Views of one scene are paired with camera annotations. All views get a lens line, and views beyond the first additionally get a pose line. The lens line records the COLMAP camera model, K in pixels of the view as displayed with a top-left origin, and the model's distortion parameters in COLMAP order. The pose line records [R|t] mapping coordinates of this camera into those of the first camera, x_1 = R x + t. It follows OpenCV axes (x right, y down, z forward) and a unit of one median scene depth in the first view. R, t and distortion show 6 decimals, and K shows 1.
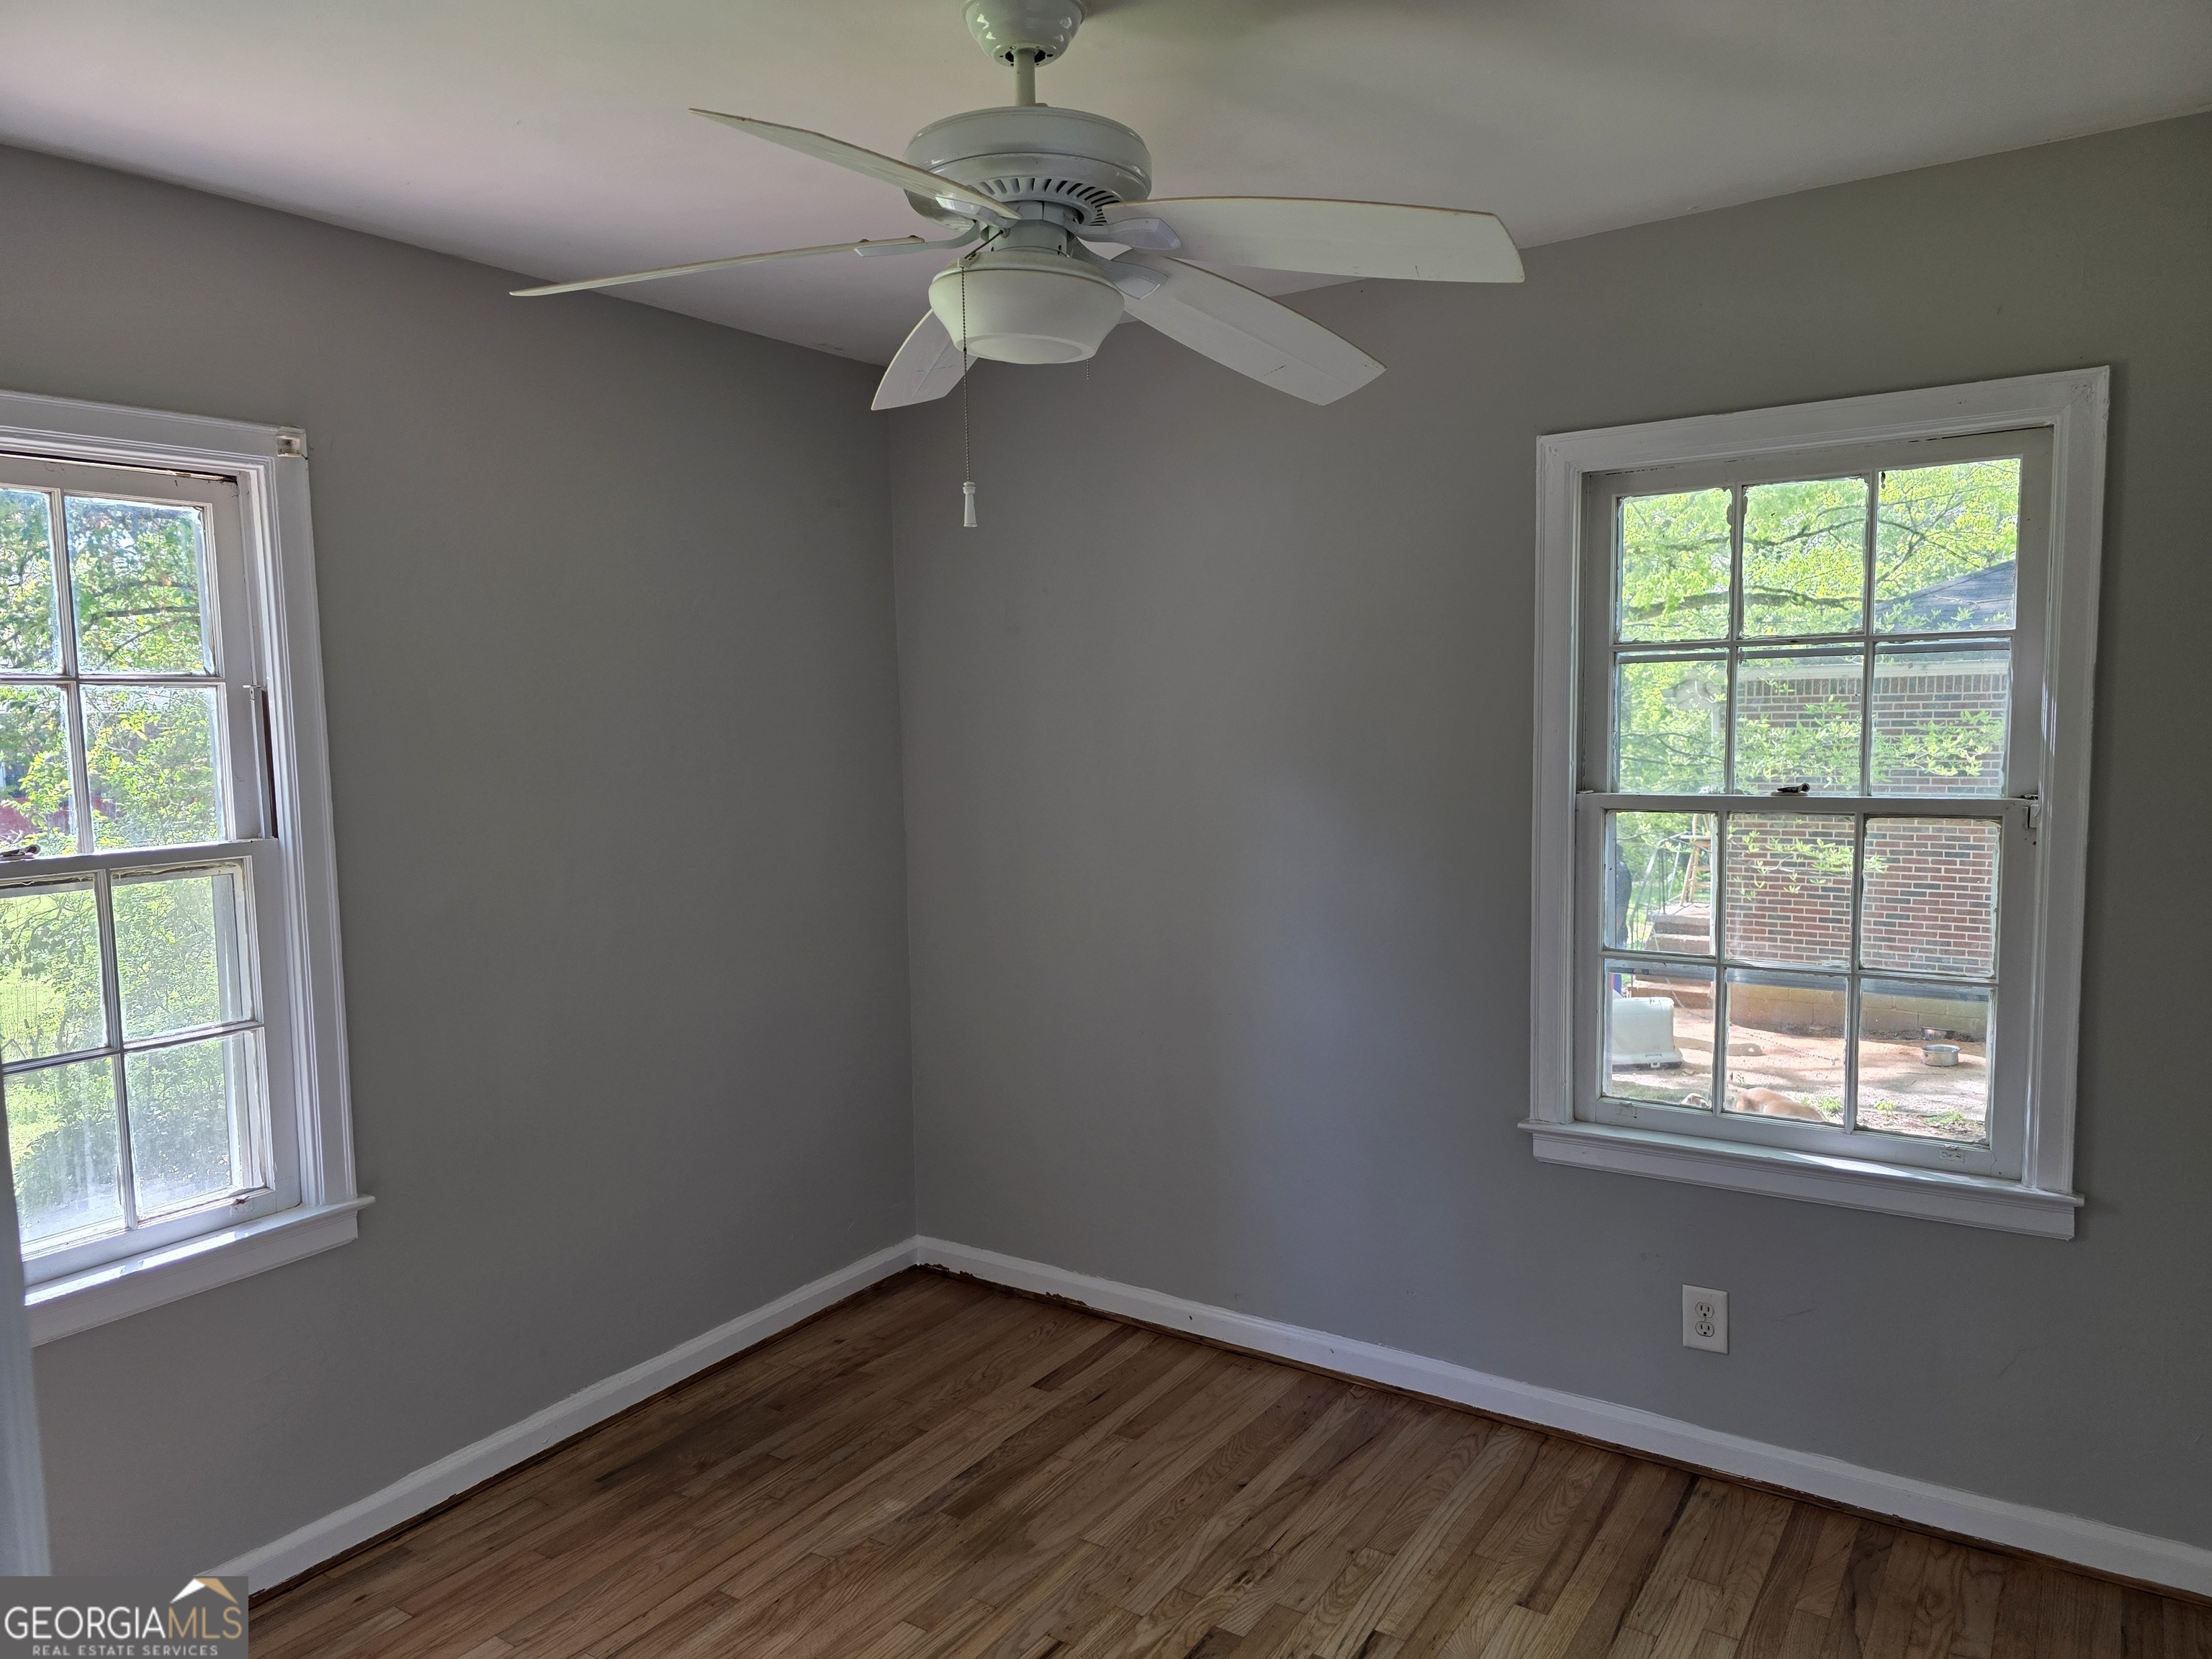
lens RADIAL K [[1599.7, 0, 1113.9], [0, 1599.7, 833.3], [0, 0, 1]] dist [-0.000695, -0.005904]
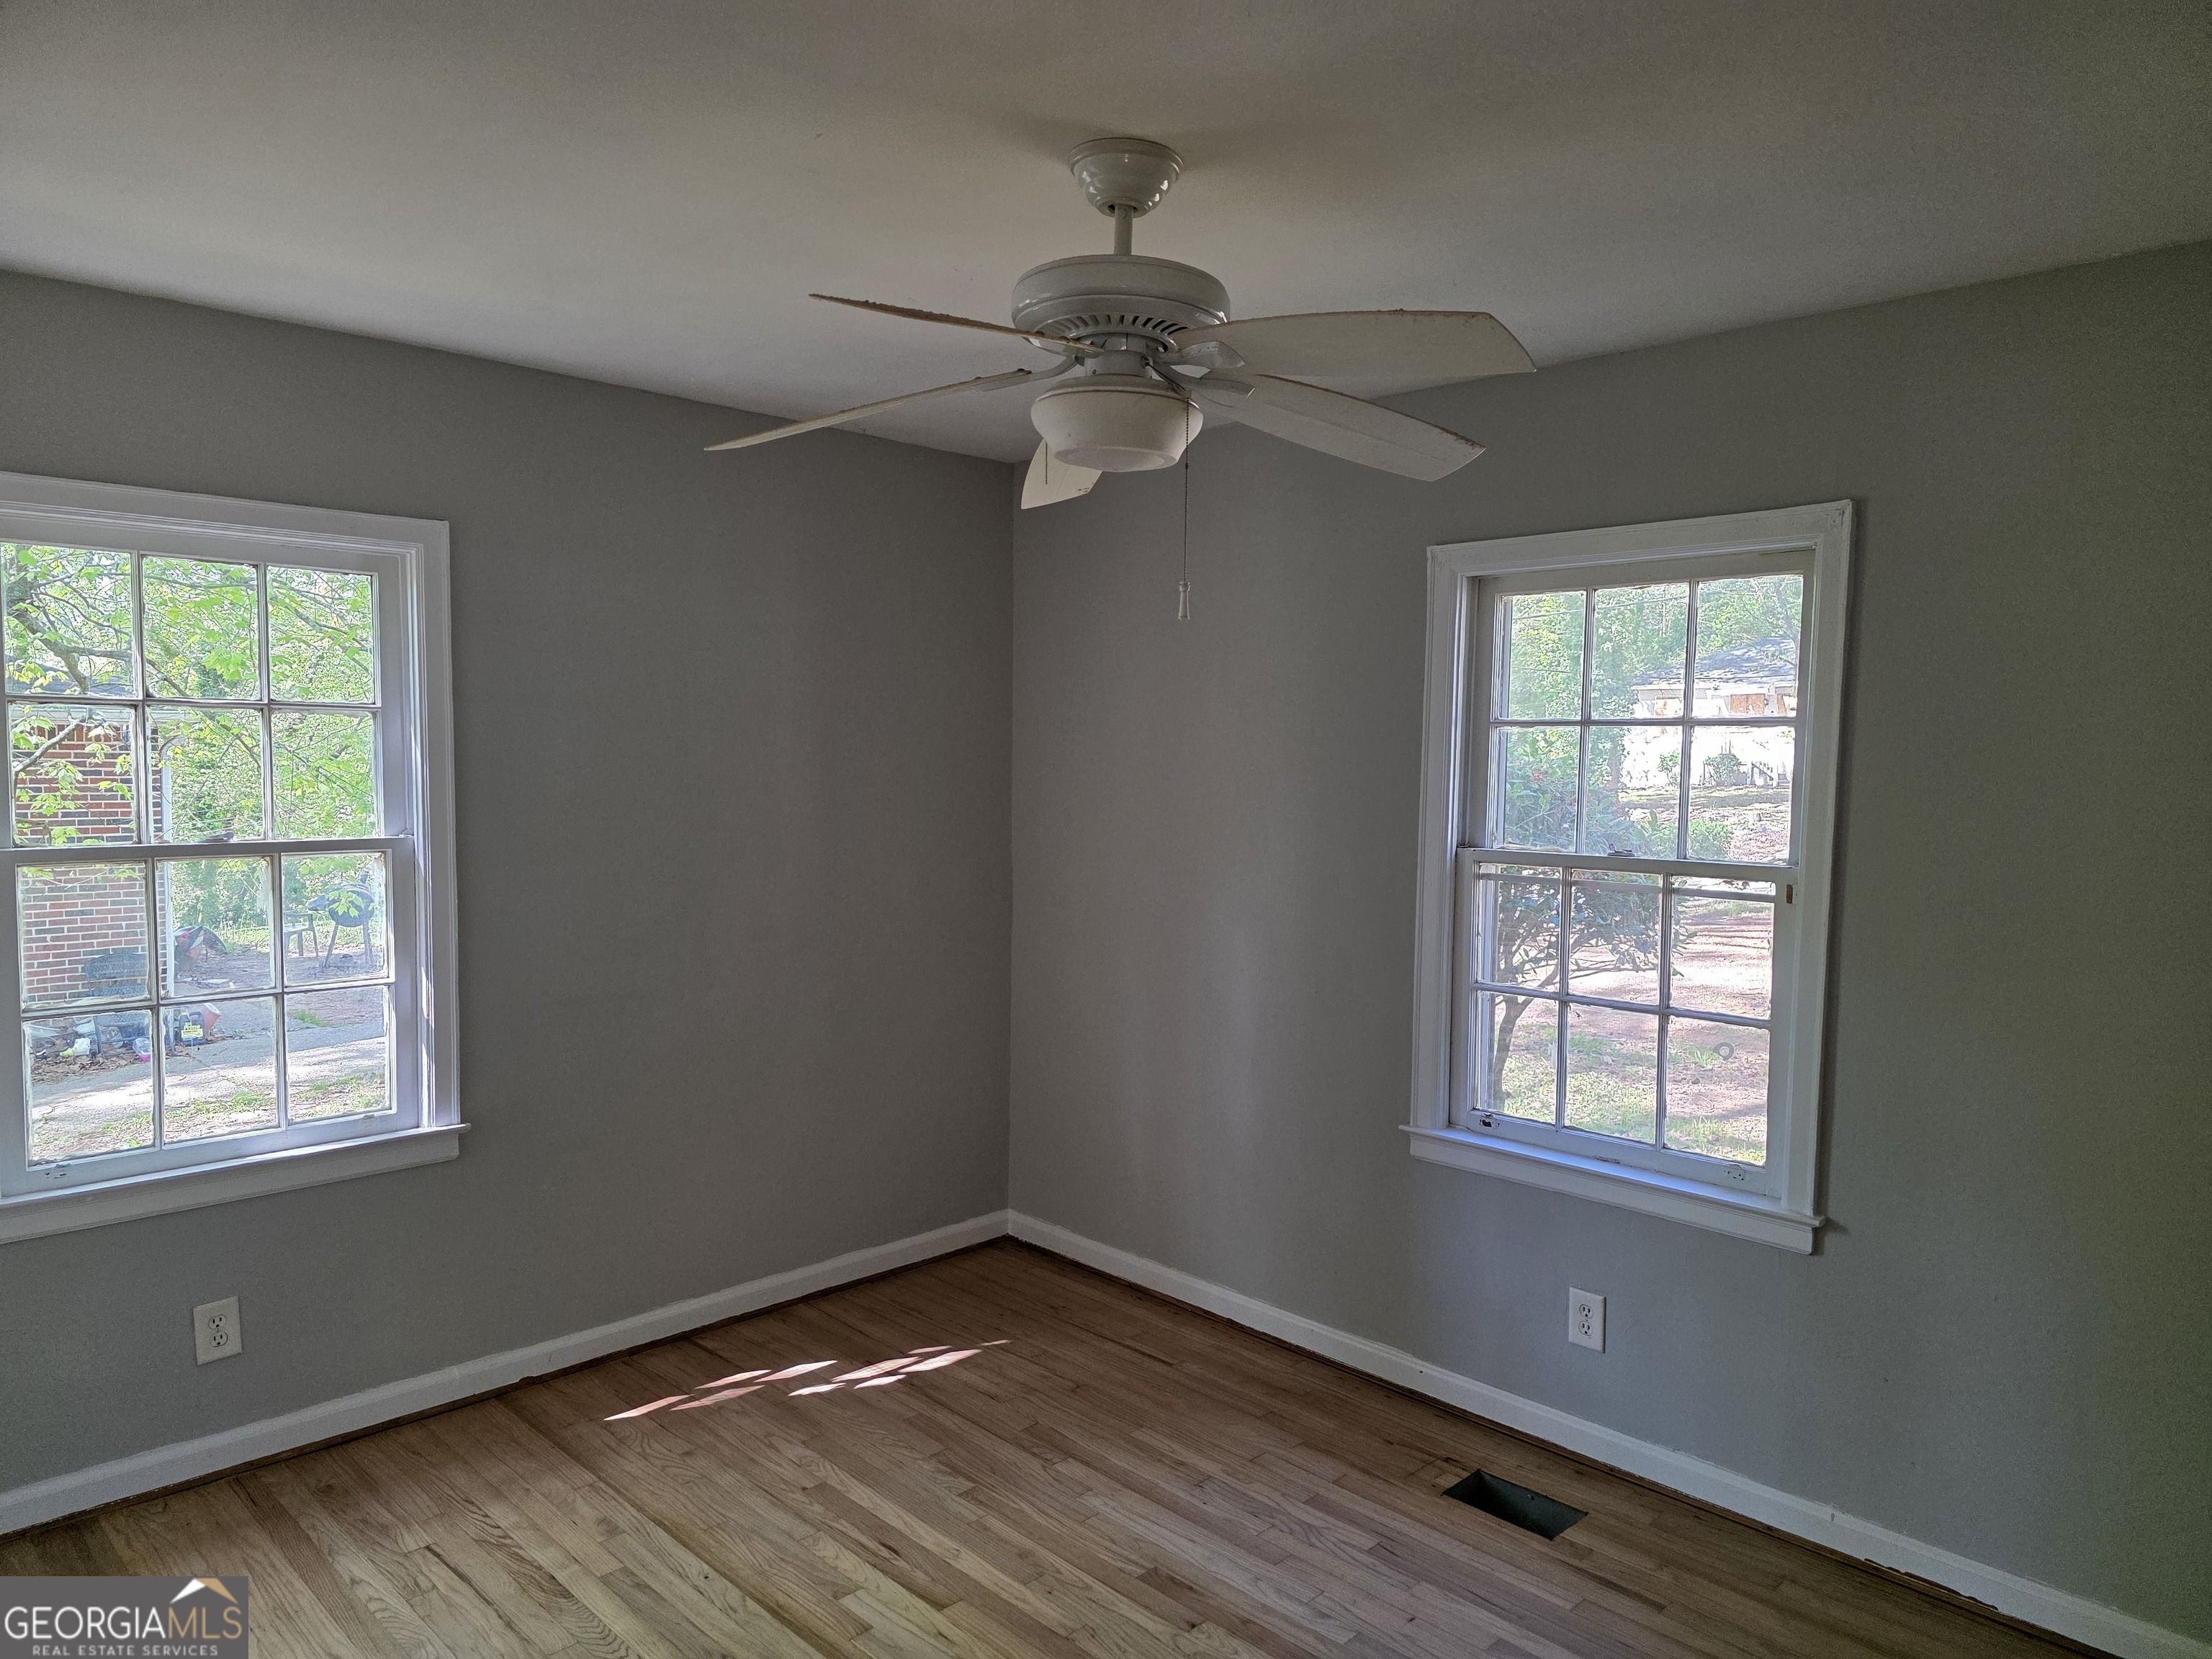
lens RADIAL K [[1463.6, 0, 1090.1], [0, 1463.6, 818.9], [0, 0, 1]] dist [0.037943, -0.003163]
pose [[0.985520, 0.050375, -0.161901, 0.193787], [-0.056894, 0.997735, -0.035883, 0.008816], [0.159726, 0.044575, 0.986154, -0.108474]]
